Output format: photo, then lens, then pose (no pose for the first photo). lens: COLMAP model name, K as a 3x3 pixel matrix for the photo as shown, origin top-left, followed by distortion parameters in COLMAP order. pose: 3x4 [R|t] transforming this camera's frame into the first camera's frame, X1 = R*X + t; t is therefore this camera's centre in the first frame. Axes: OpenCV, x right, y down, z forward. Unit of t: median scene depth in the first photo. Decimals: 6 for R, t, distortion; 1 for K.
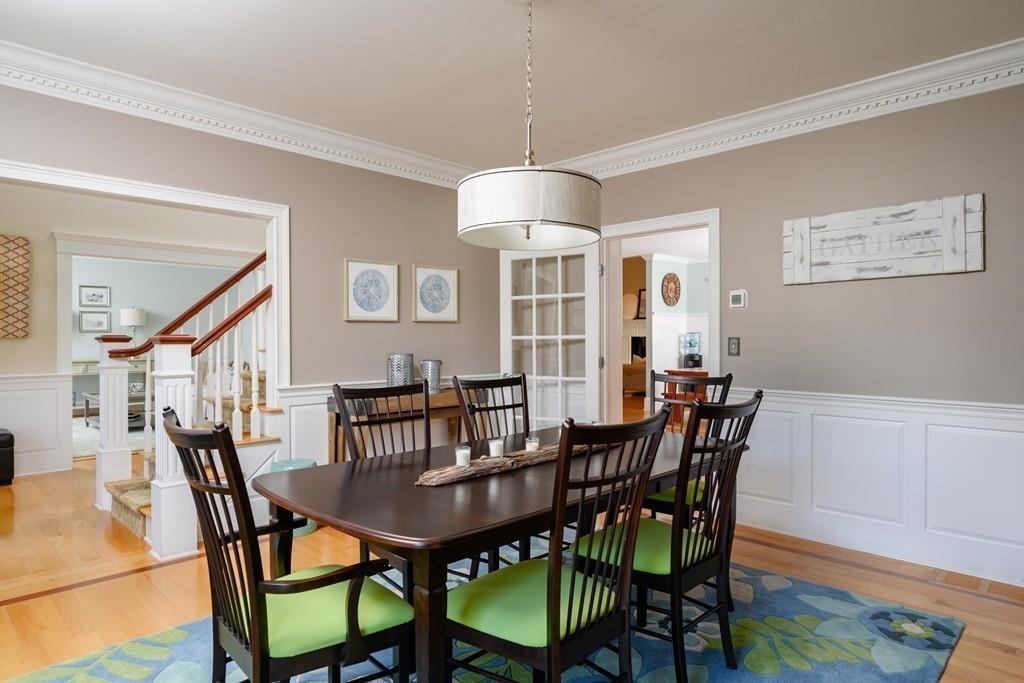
lens RADIAL K [[594.7, 0, 512.0], [0, 594.7, 341.5], [0, 0, 1]] dist [0.004179, 0.000932]
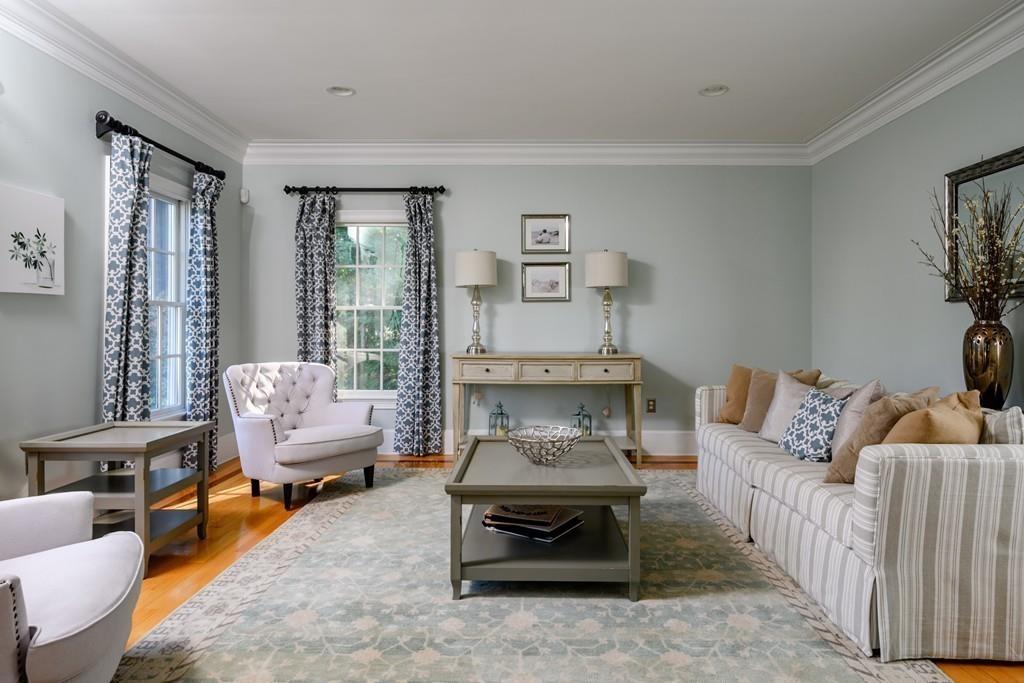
lens RADIAL K [[594.7, 0, 512.0], [0, 594.7, 341.5], [0, 0, 1]] dist [0.004179, 0.000932]
pose [[0.681818, 0.019634, -0.731258, -0.589216], [0.003714, 0.999534, 0.030300, 0.007536], [0.731512, -0.023375, 0.681428, 1.098124]]
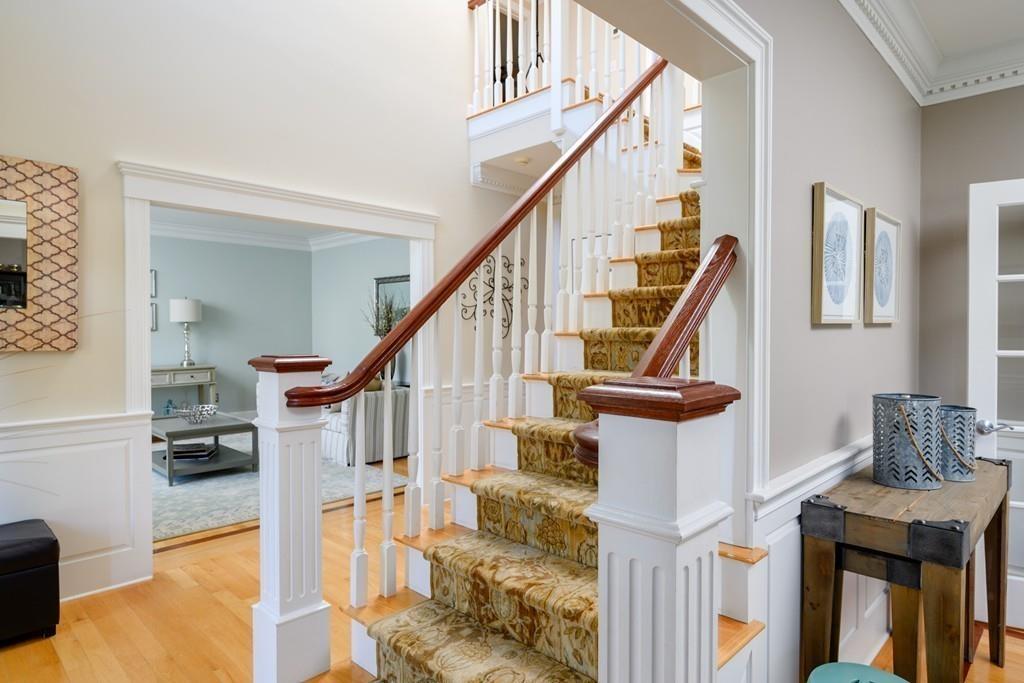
lens RADIAL K [[594.7, 0, 512.0], [0, 594.7, 341.5], [0, 0, 1]] dist [0.004179, 0.000932]
pose [[0.999996, 0.002744, 0.001157, -0.412735], [-0.002758, 0.999921, 0.012257, -0.022558], [-0.001123, -0.012260, 0.999924, 0.451649]]
